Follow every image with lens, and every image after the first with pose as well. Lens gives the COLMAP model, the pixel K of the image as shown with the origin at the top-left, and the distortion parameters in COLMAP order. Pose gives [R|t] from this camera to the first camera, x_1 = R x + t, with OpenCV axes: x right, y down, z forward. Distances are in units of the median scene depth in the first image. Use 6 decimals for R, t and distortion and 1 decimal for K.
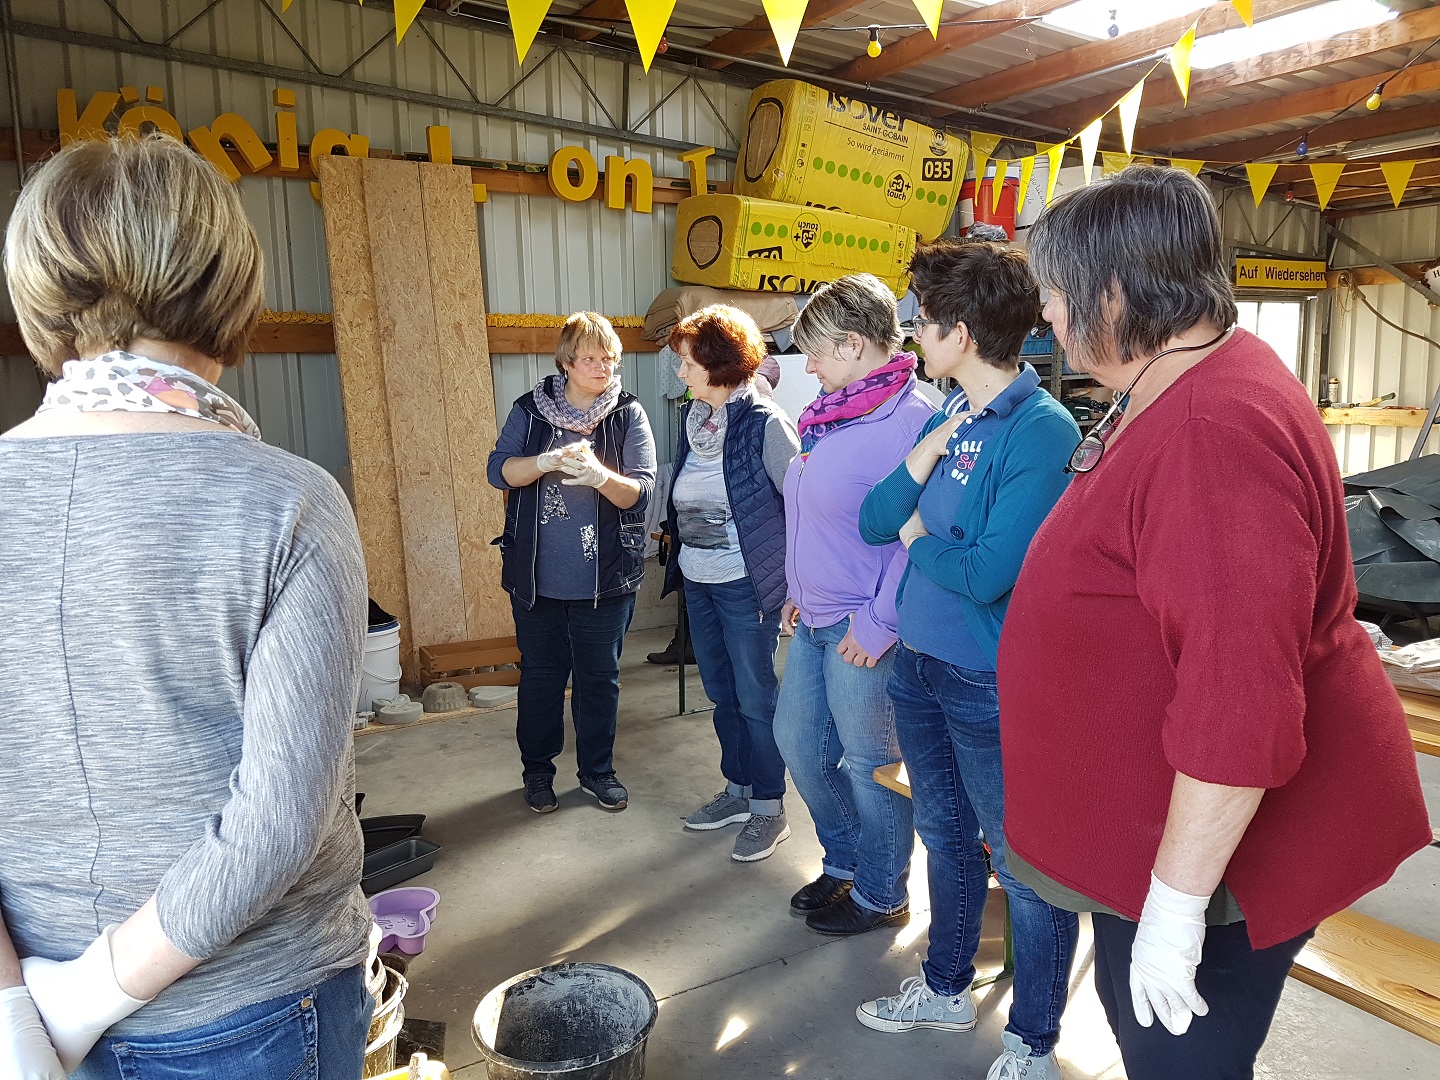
lens RADIAL K [[1201.8, 0, 719.9], [0, 1201.8, 564.1], [0, 0, 1]] dist [0.087761, -0.103095]
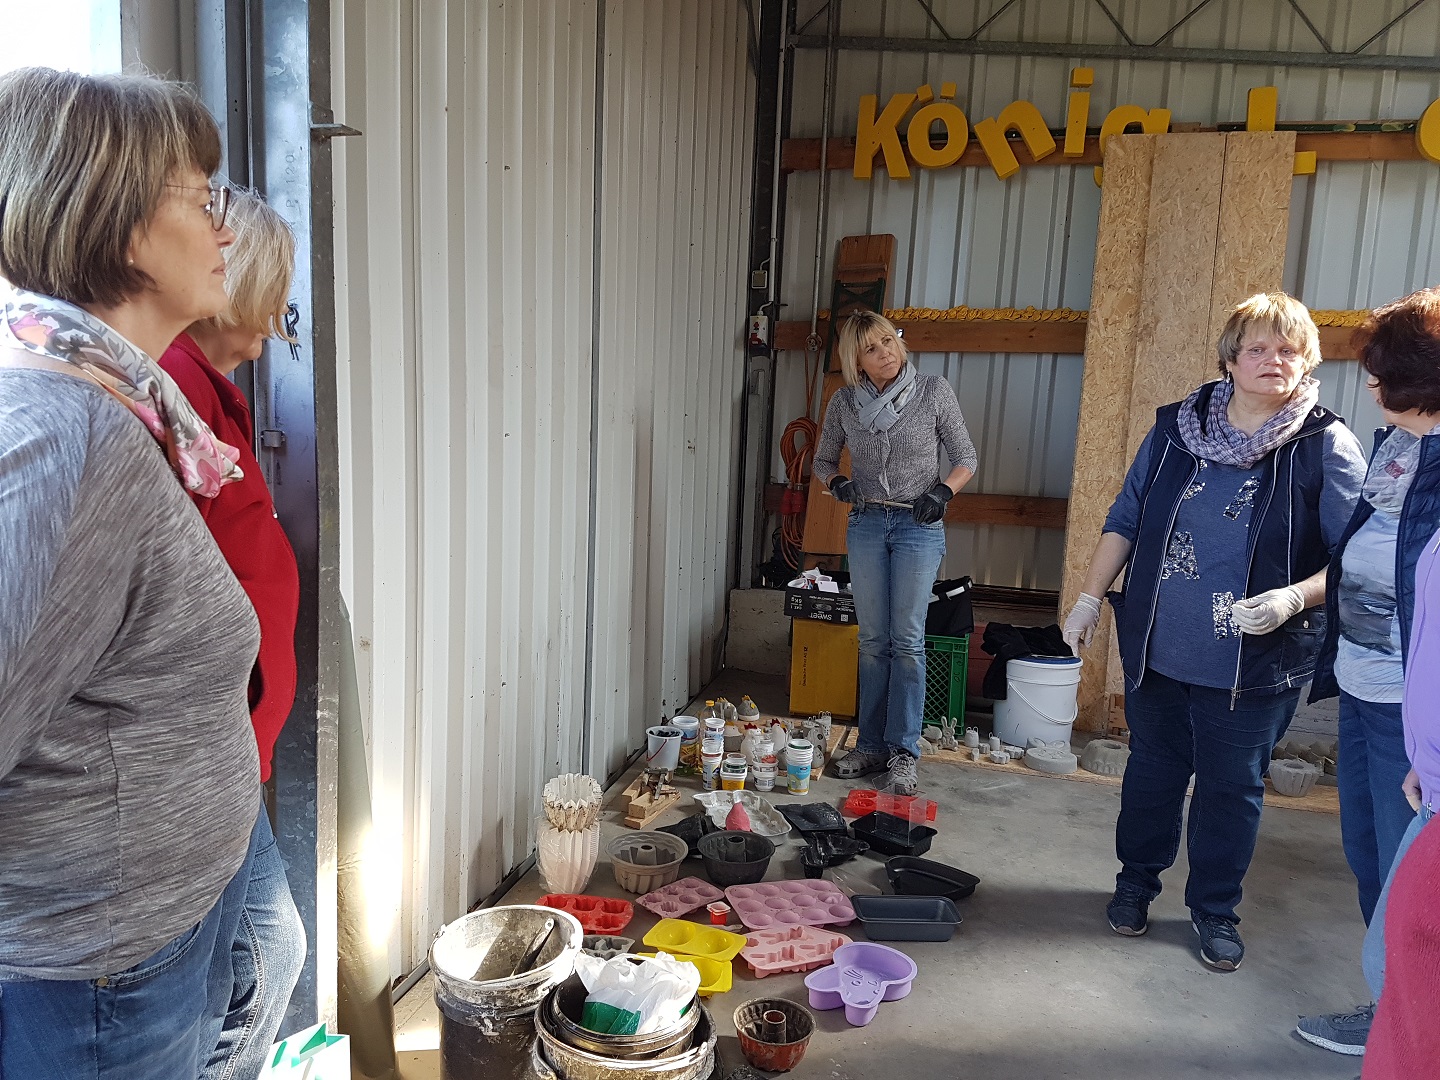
lens RADIAL K [[1201.8, 0, 719.9], [0, 1201.8, 564.1], [0, 0, 1]] dist [0.087761, -0.103095]
pose [[0.735830, 0.142819, -0.661934, 0.096101], [-0.143417, 0.988200, 0.053787, -0.024760], [0.661805, 0.055355, 0.747629, 0.132559]]
